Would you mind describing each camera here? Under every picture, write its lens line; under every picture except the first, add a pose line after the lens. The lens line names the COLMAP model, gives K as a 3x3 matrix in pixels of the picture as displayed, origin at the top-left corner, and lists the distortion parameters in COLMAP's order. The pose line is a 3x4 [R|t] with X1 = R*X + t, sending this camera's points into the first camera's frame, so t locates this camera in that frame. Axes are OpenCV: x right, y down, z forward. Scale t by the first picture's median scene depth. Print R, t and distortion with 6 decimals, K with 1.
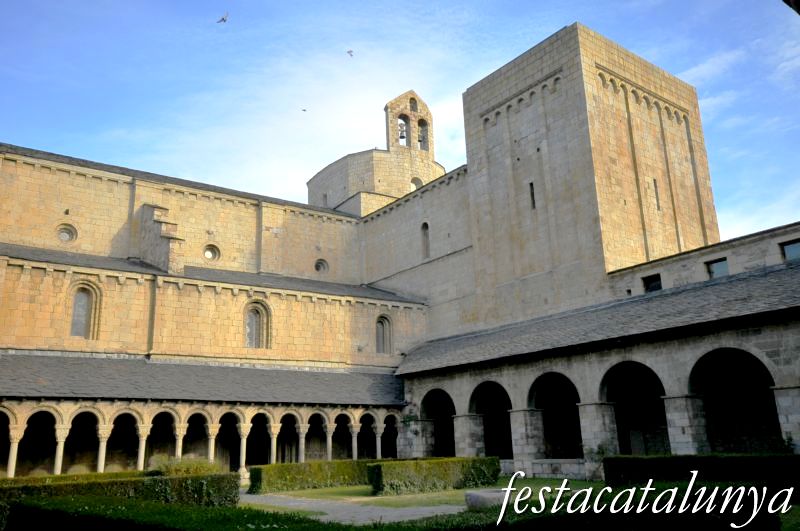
lens RADIAL K [[617.2, 0, 400.0], [0, 617.2, 265.5], [0, 0, 1]] dist [-0.168828, 0.131461]
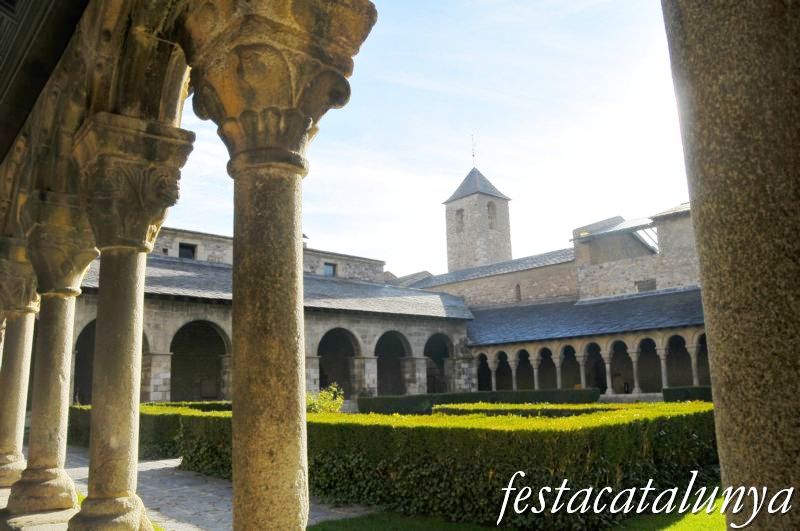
lens RADIAL K [[617.2, 0, 400.0], [0, 617.2, 265.5], [0, 0, 1]] dist [-0.168828, 0.131461]
pose [[-0.124062, 0.212883, 0.969169, -0.971693], [-0.235931, 0.942376, -0.237199, 0.317672], [-0.963818, -0.258084, -0.066688, 0.989870]]
